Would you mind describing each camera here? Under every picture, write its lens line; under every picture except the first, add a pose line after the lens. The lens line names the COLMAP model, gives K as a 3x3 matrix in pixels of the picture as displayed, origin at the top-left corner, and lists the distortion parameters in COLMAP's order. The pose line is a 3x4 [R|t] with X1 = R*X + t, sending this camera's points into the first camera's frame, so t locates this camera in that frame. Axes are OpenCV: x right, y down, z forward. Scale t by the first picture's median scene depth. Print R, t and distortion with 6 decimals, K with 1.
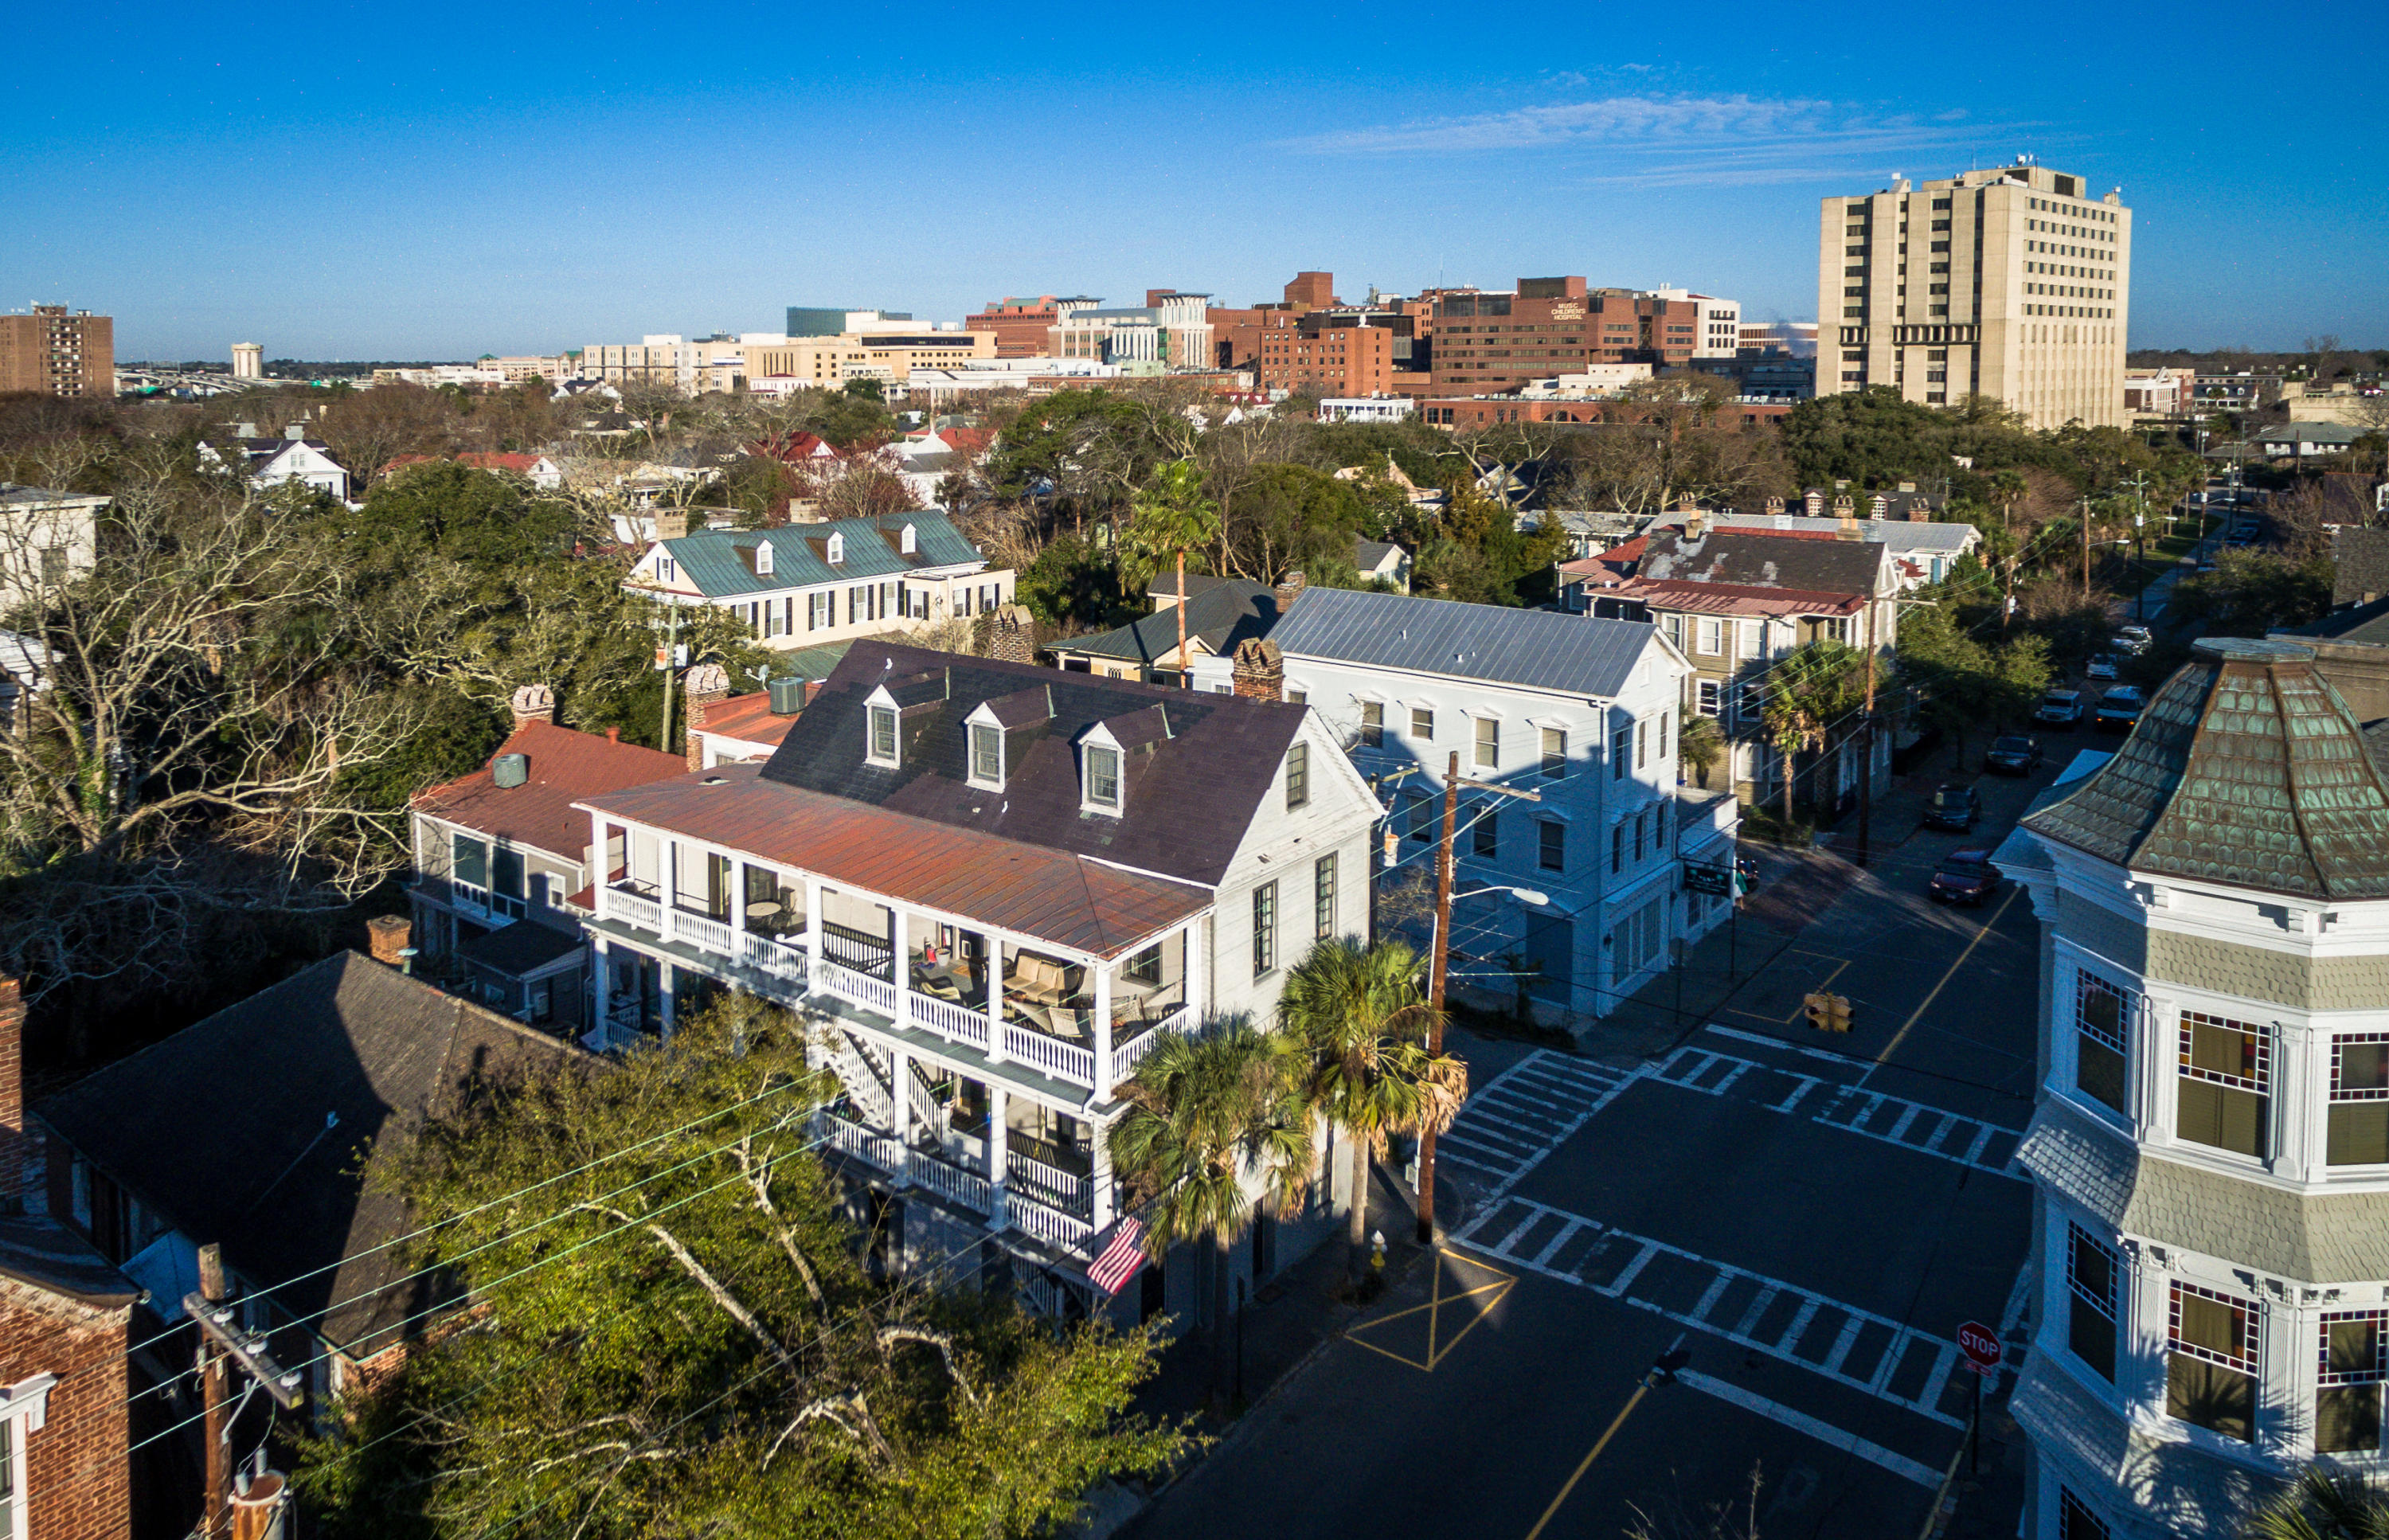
lens RADIAL K [[1645.5, 0, 1022.6], [0, 1645.5, 452.0], [0, 0, 1]] dist [0.004997, 0.000131]
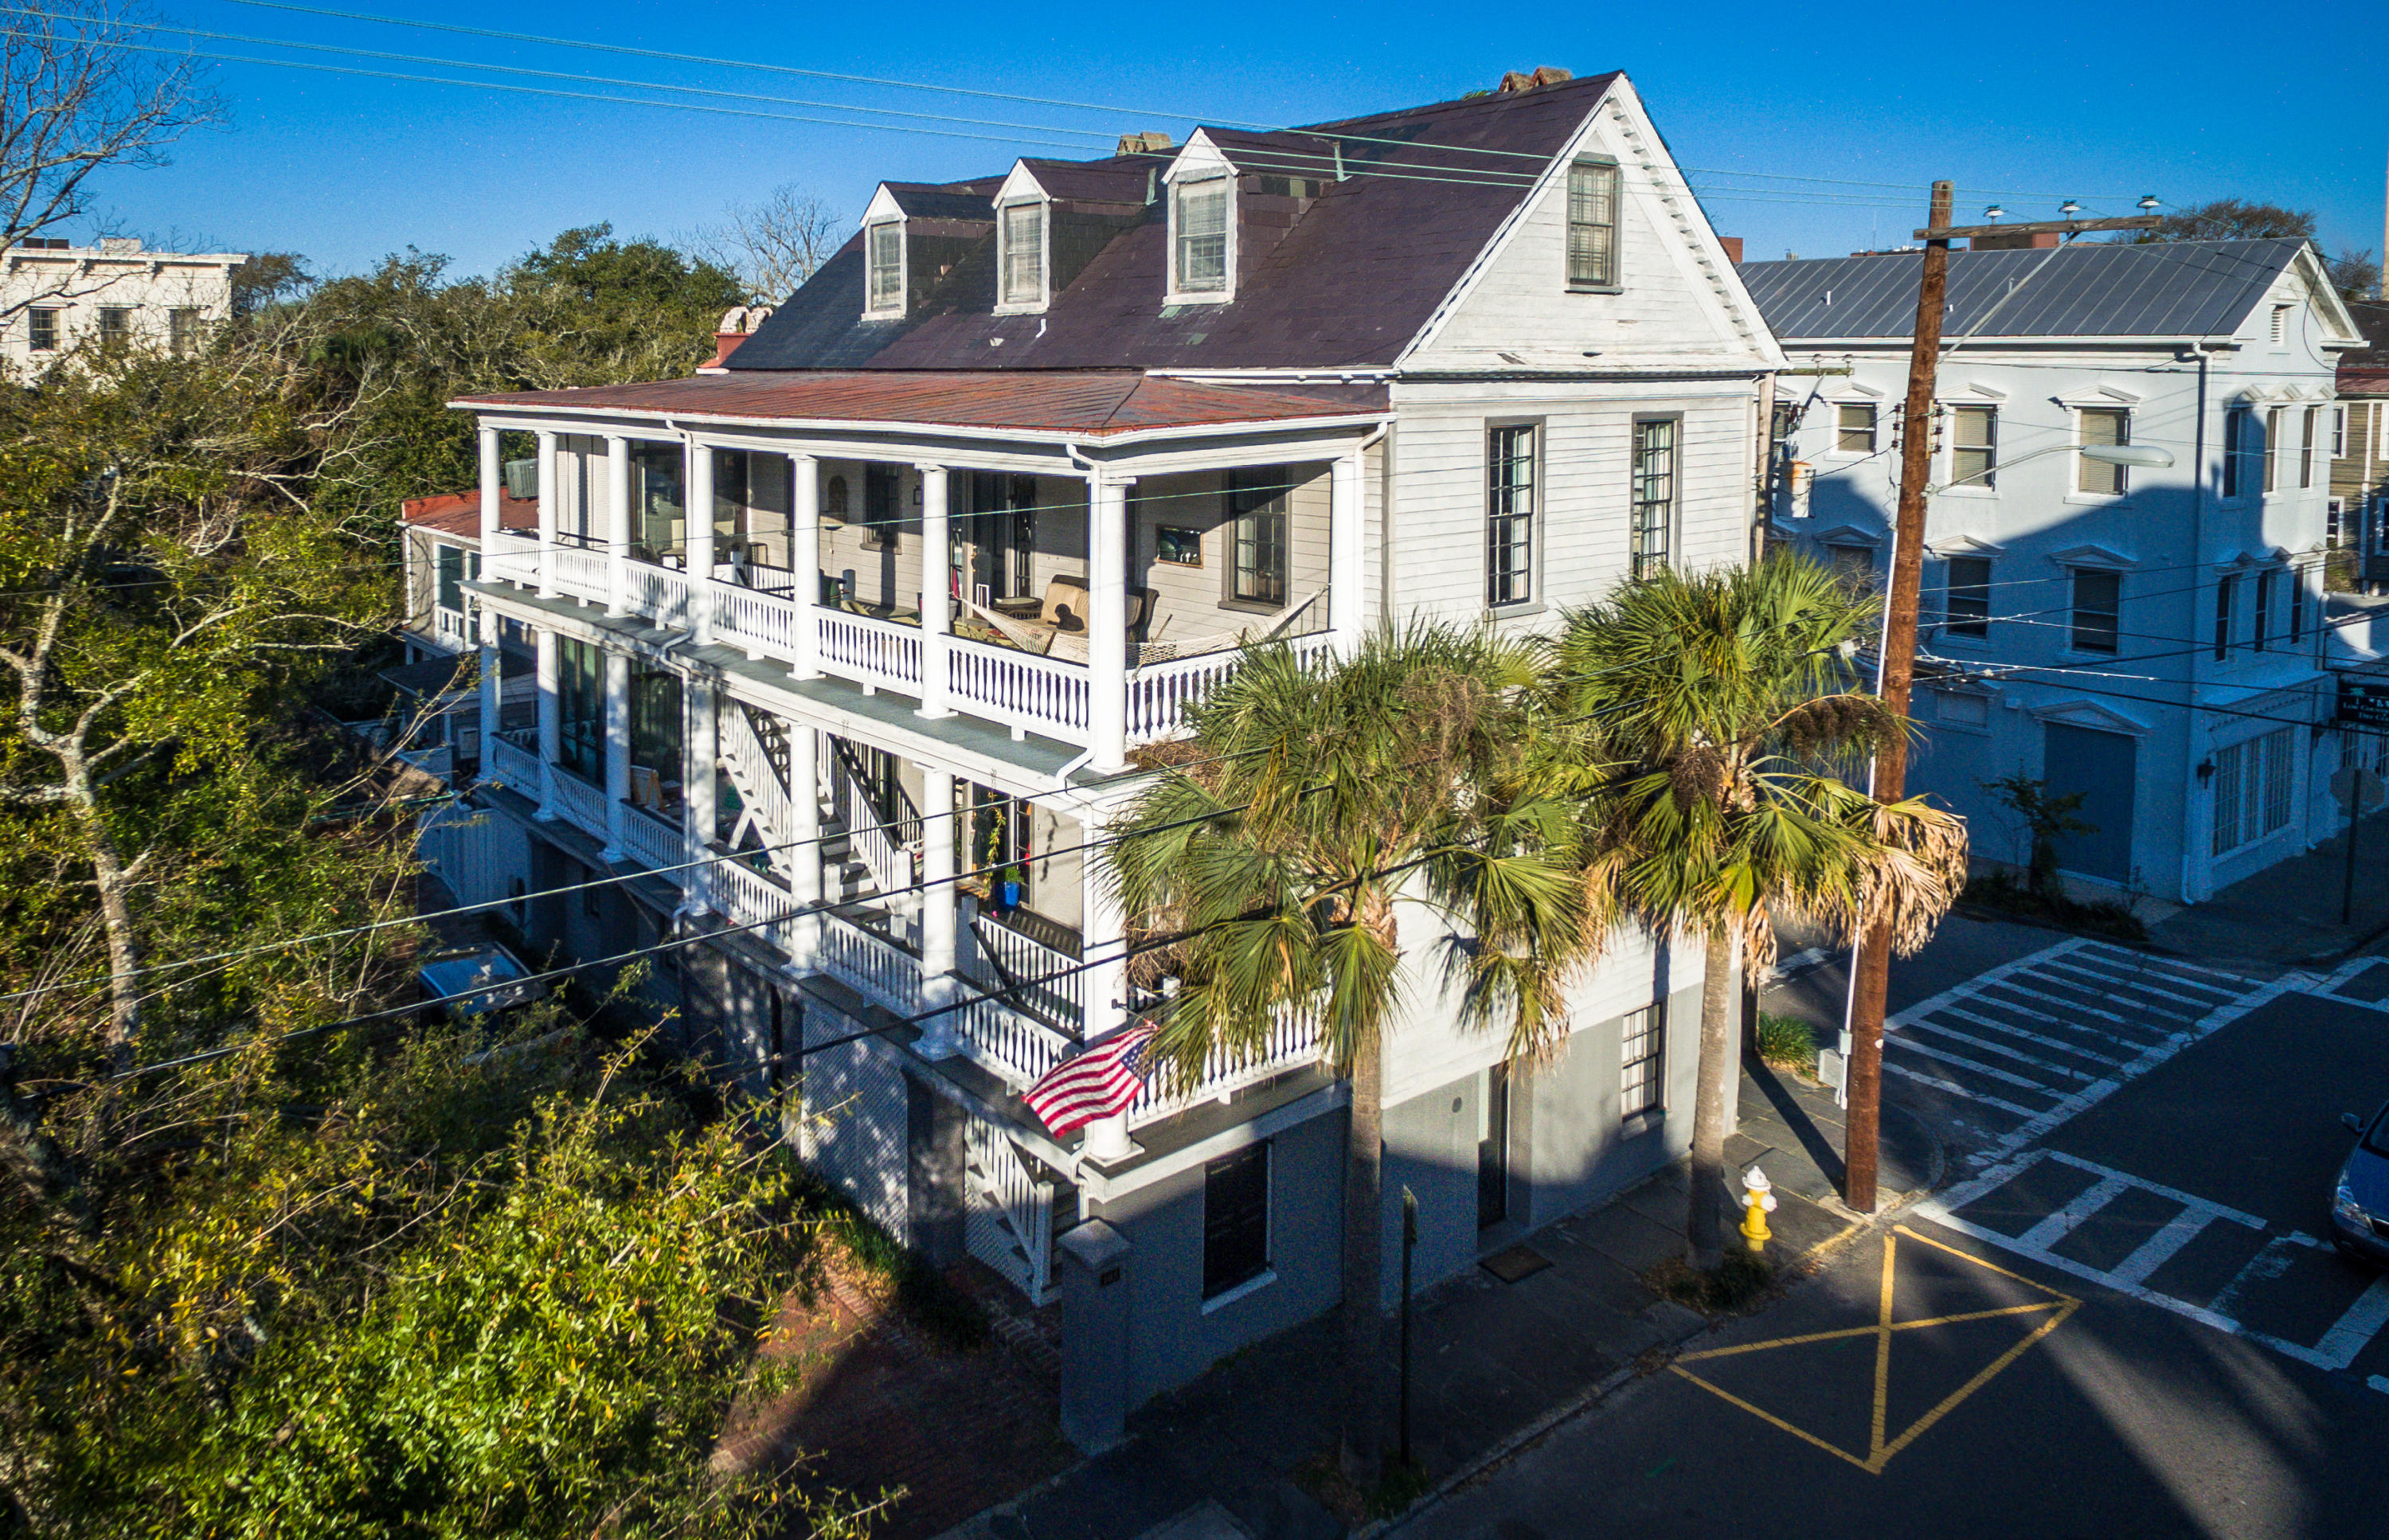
lens RADIAL K [[1645.5, 0, 1021.8], [0, 1645.5, 455.3], [0, 0, 1]] dist [0.004997, 0.000131]
pose [[0.974435, 0.015179, -0.224158, 0.086987], [-0.015757, 0.999876, -0.000790, 0.210094], [0.224119, 0.004301, 0.974552, 0.375404]]
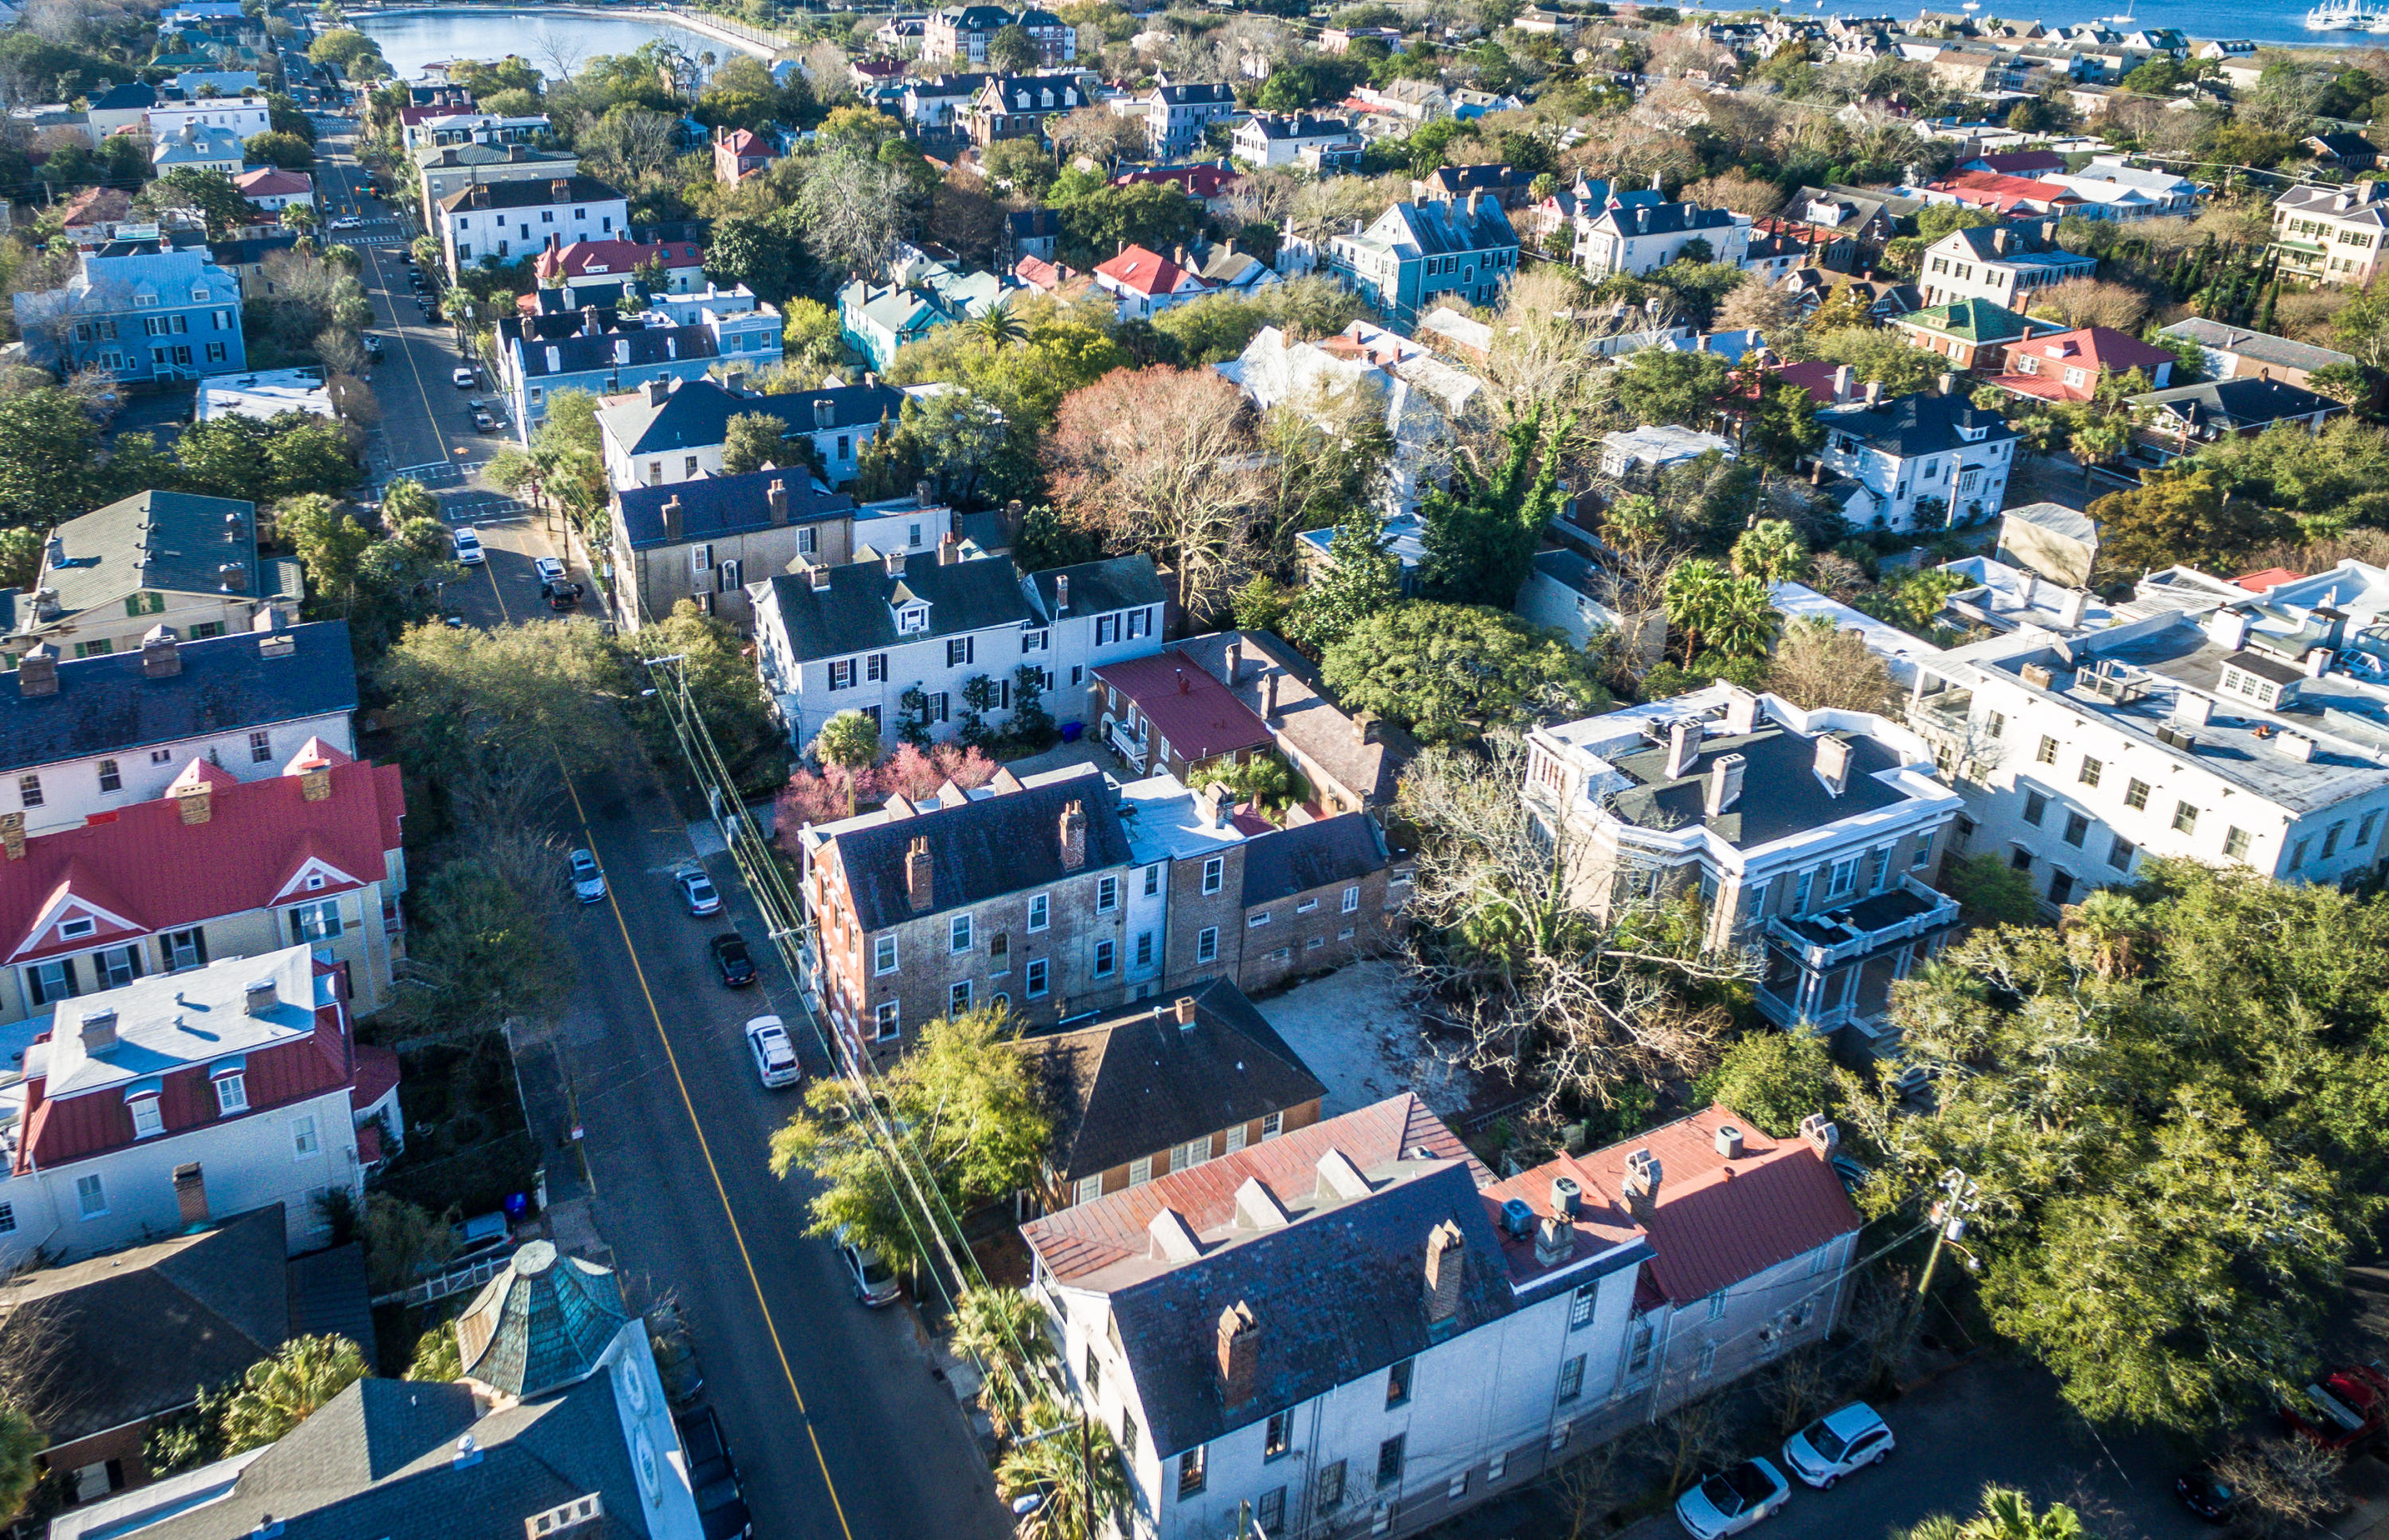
lens RADIAL K [[1645.5, 0, 1026.2], [0, 1645.5, 454.6], [0, 0, 1]] dist [0.004997, 0.000131]
pose [[-0.425261, 0.307600, -0.851197, 0.942836], [-0.058242, 0.929225, 0.364895, -0.825395], [0.903195, 0.204751, -0.377248, 1.033368]]
